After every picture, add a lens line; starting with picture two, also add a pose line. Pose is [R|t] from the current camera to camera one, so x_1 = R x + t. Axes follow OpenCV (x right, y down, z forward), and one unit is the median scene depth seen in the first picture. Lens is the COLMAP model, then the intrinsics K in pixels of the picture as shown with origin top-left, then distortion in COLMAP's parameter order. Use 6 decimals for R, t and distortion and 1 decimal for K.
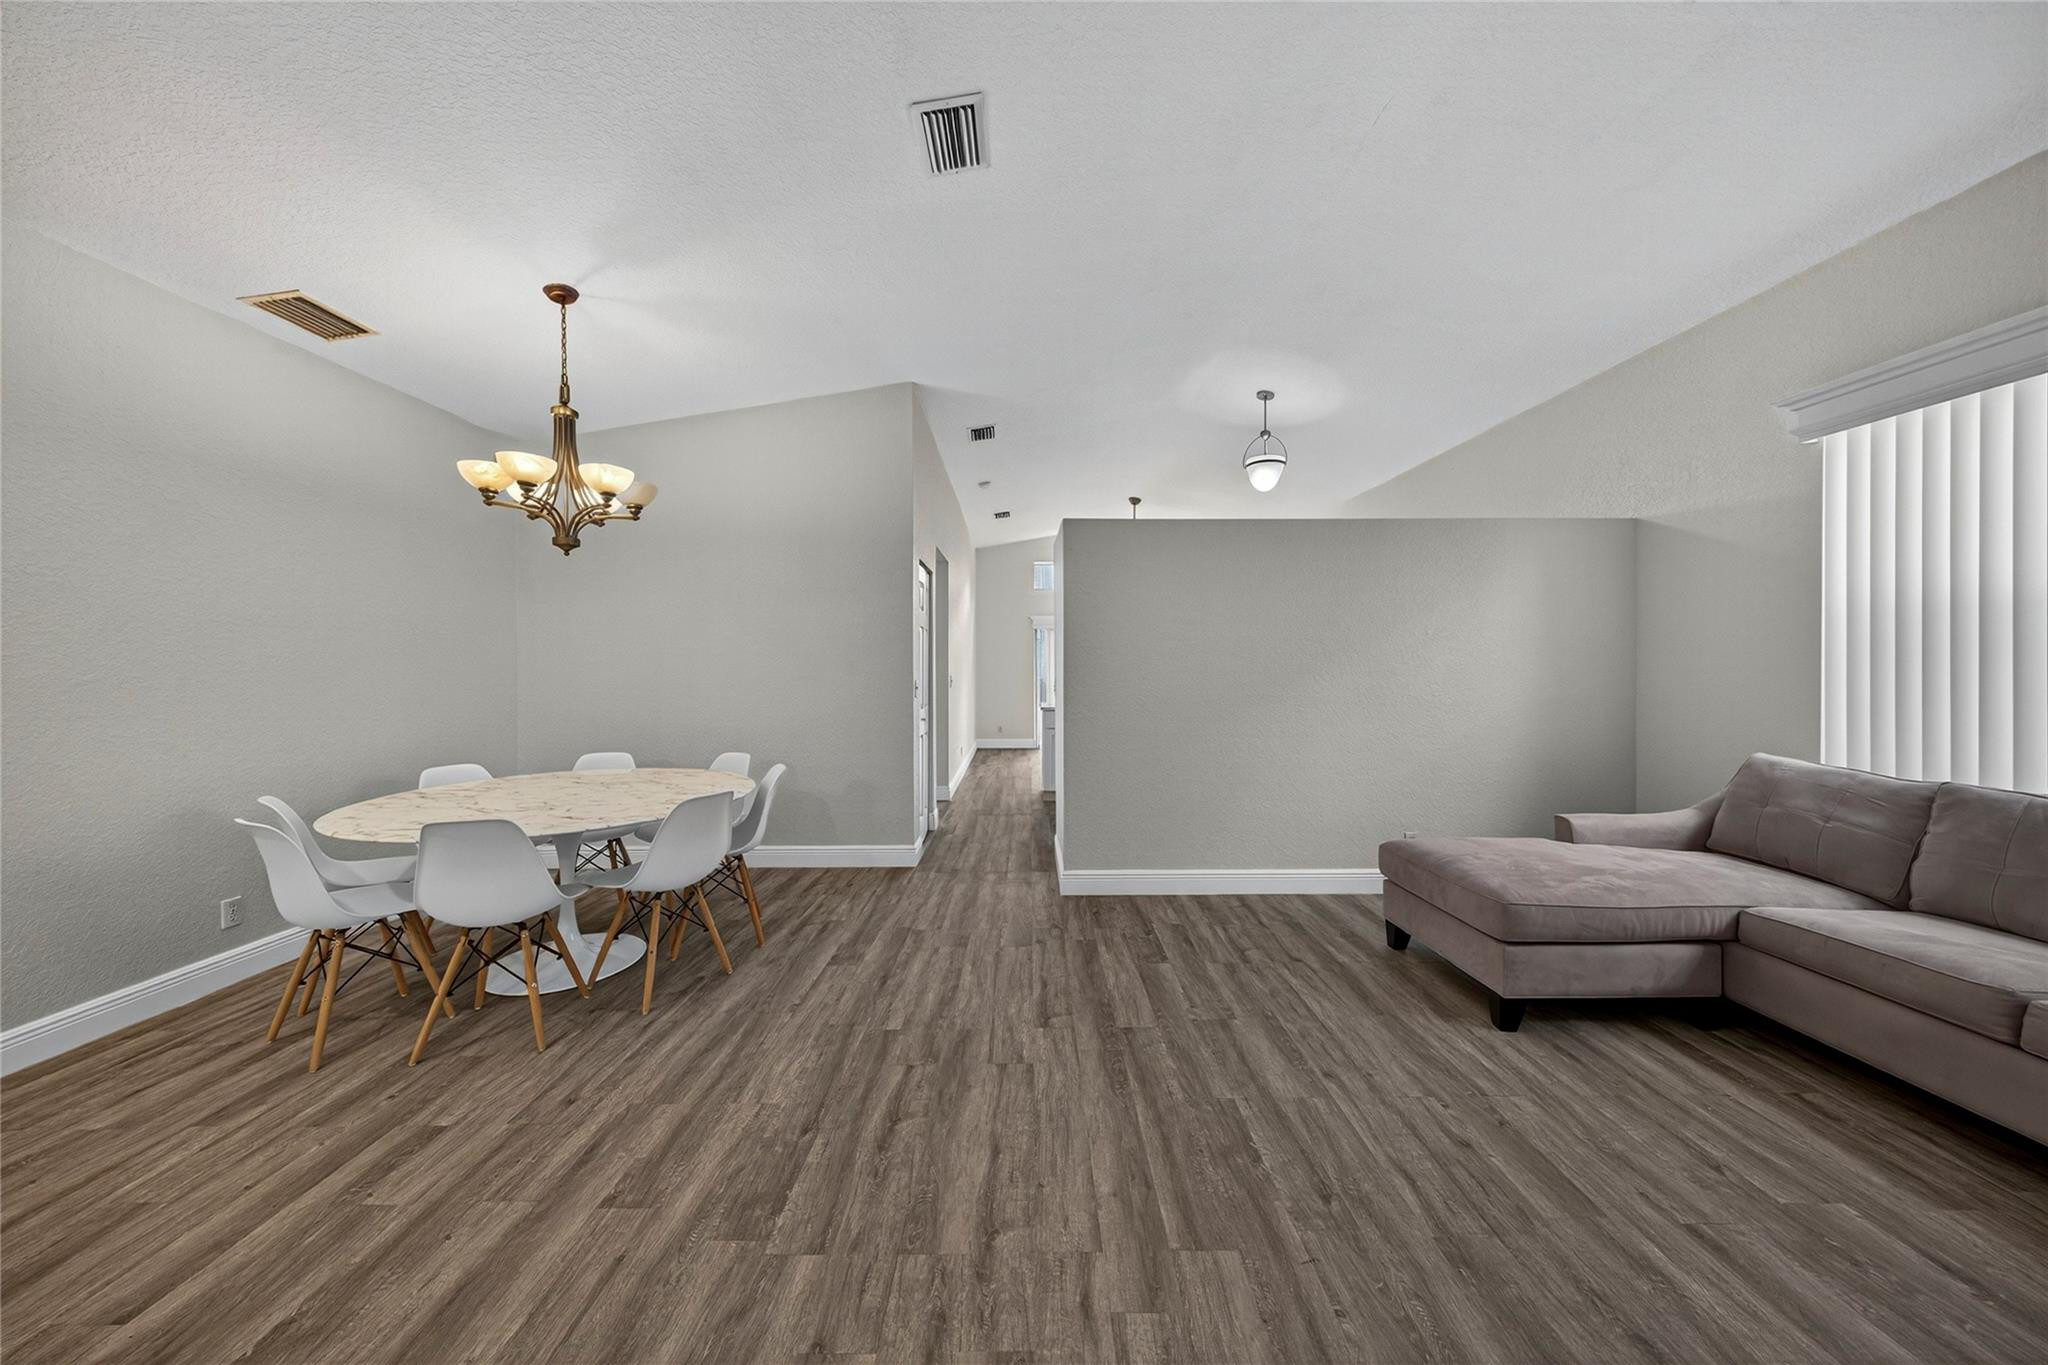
lens RADIAL K [[670.1, 0, 1024.0], [0, 670.1, 682.5], [0, 0, 1]] dist [0.020527, -0.004377]
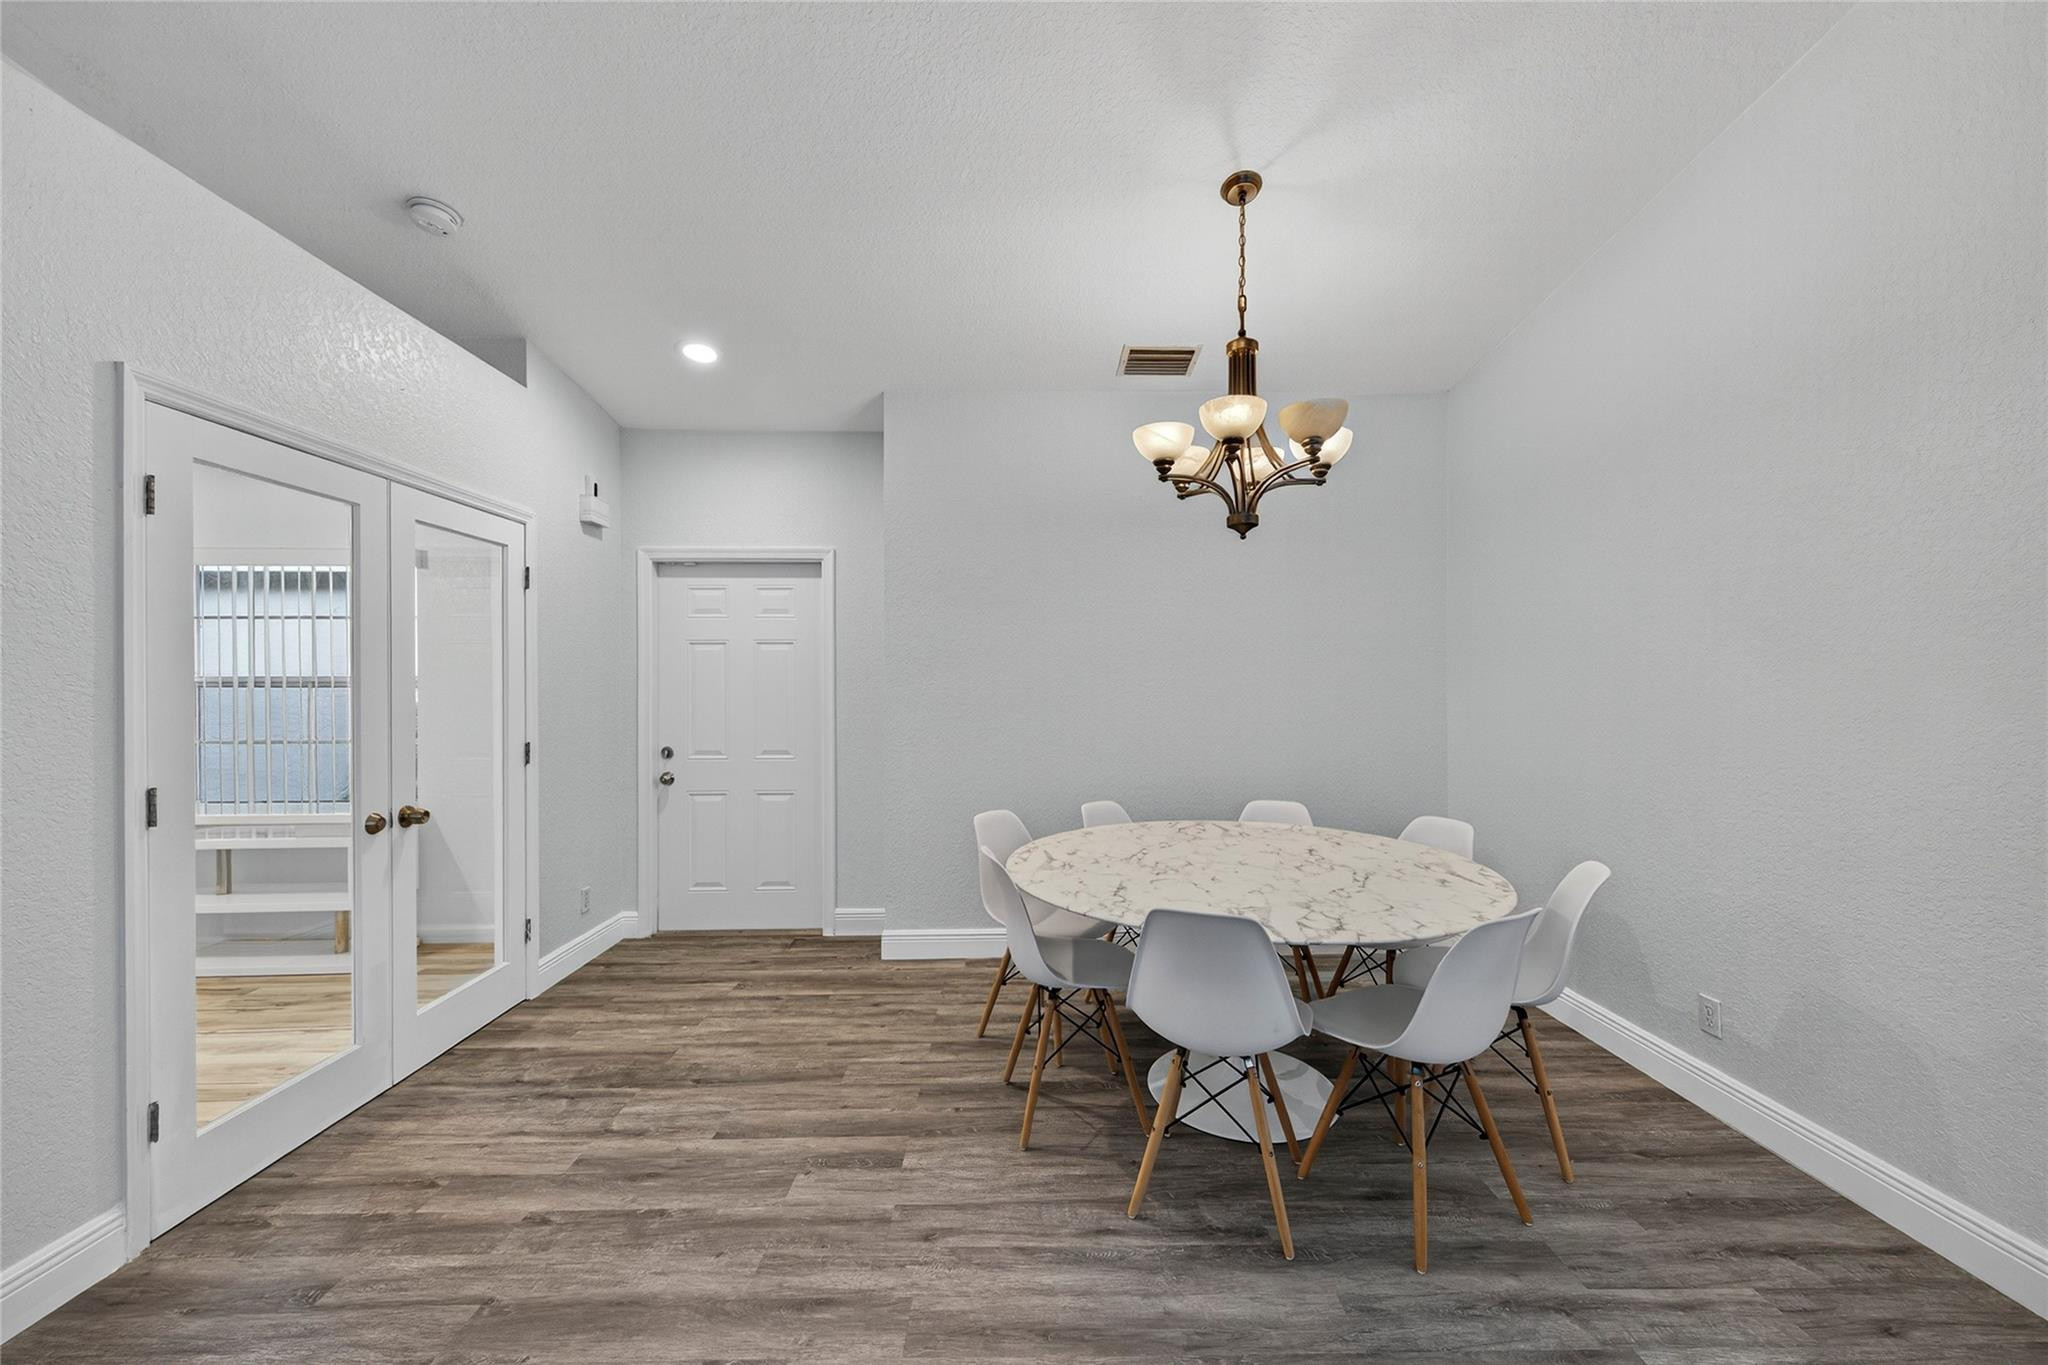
lens RADIAL K [[778.3, 0, 1024.0], [0, 778.3, 682.5], [0, 0, 1]] dist [0.001701, 0.000035]
pose [[0.014374, 0.004649, -0.999886, 0.223036], [-0.012329, 0.999914, 0.004472, -0.039958], [0.999821, 0.012264, 0.014430, 0.962209]]
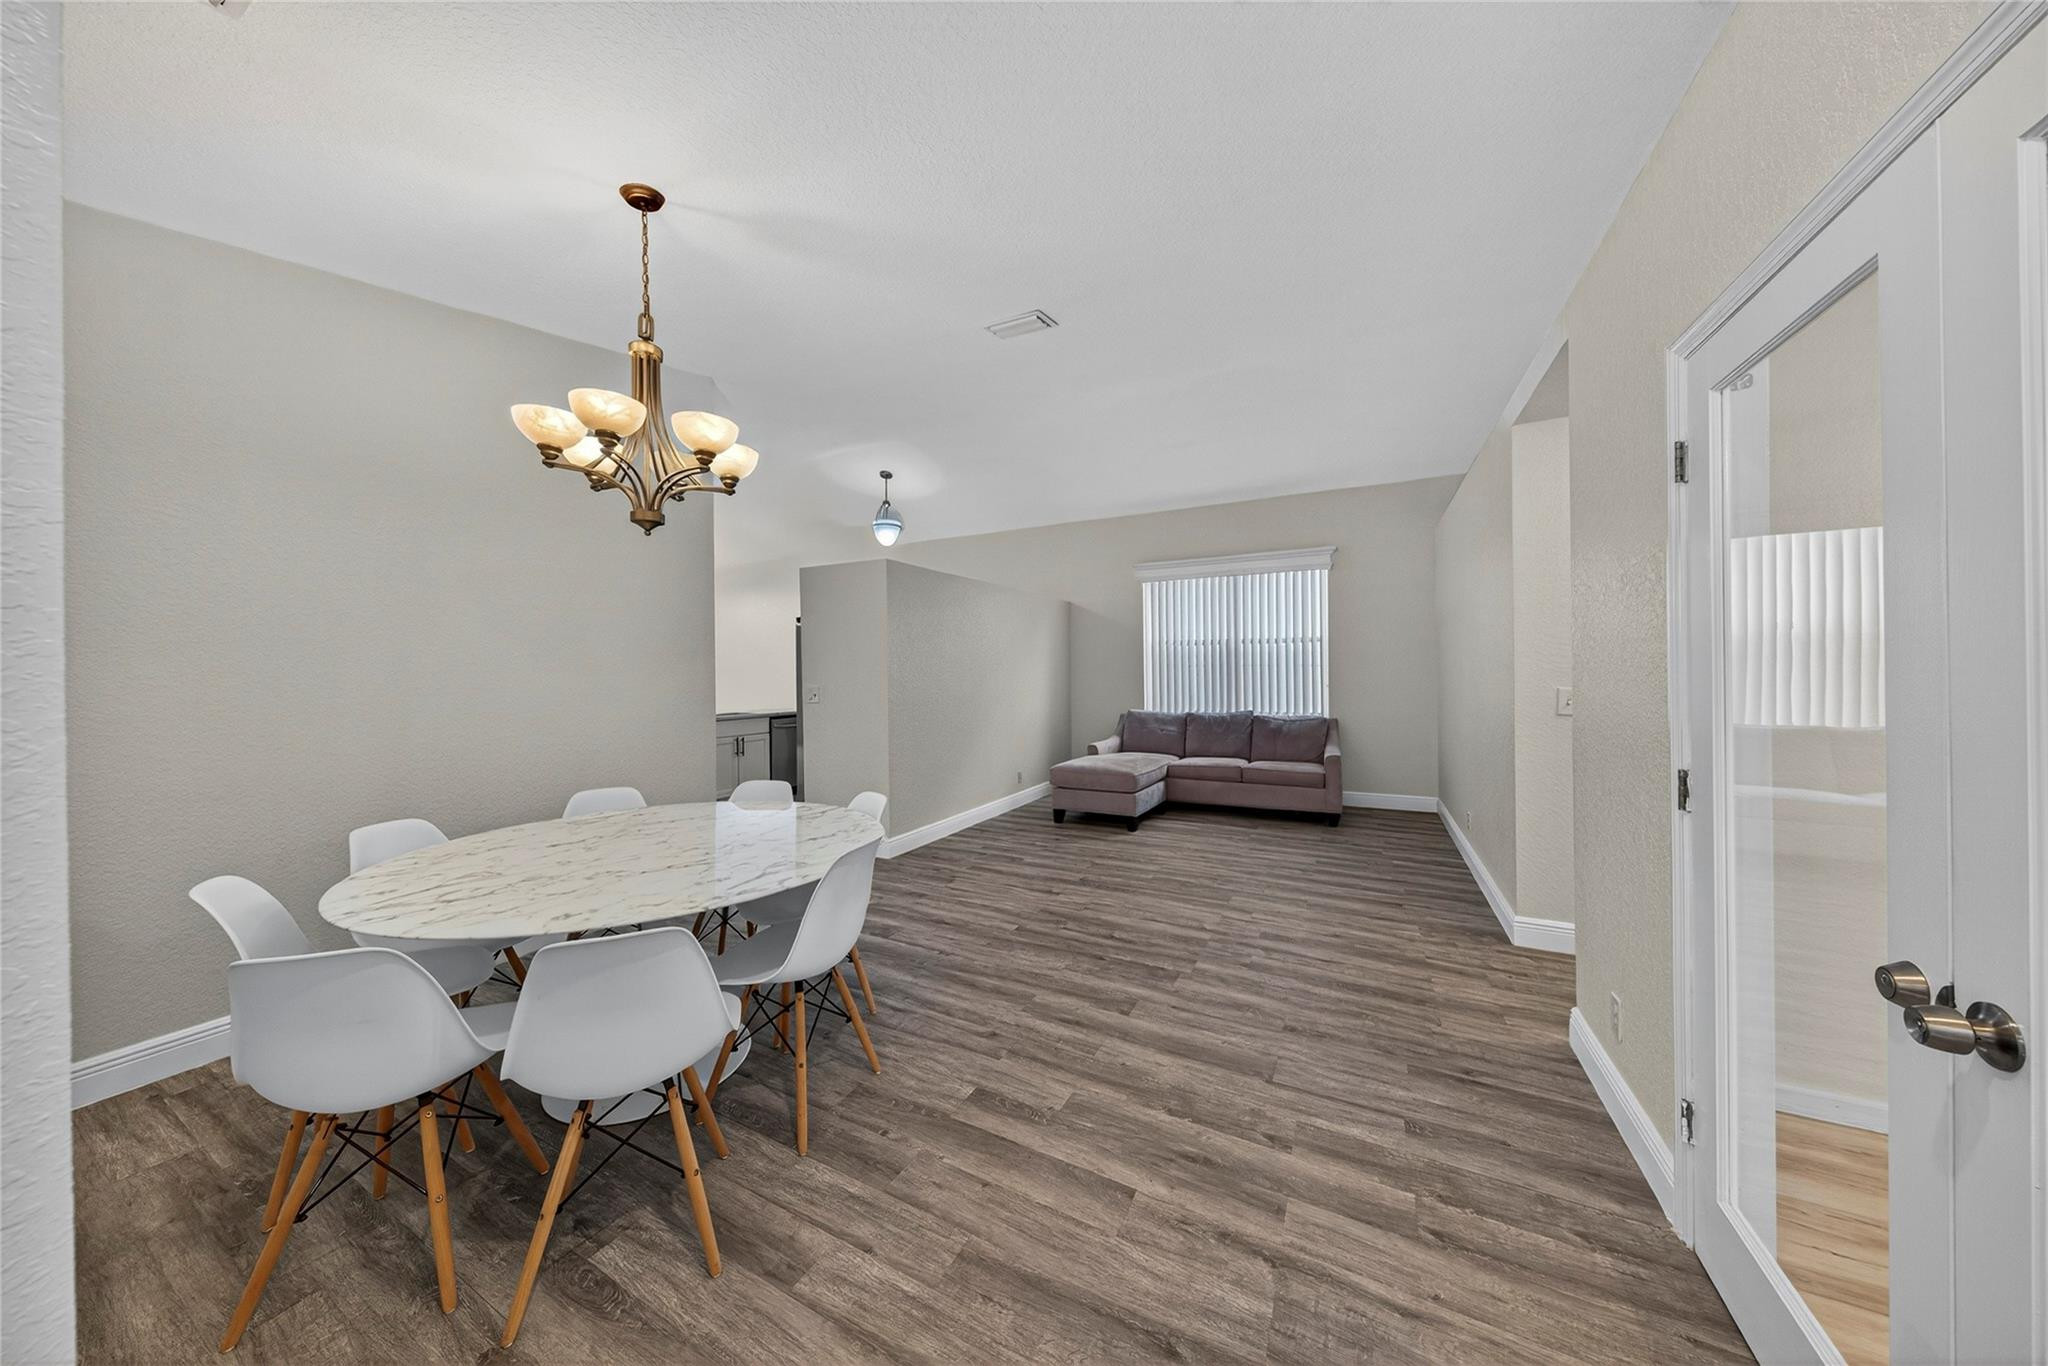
lens RADIAL K [[621.3, 0, 1036.3], [0, 621.3, 680.8], [0, 0, 1]] dist [0.010312, 0.000014]
pose [[0.455176, -0.013372, 0.890301, -1.427339], [0.019950, 0.999789, 0.004816, -0.019985], [-0.890178, 0.015569, 0.455347, 0.362460]]
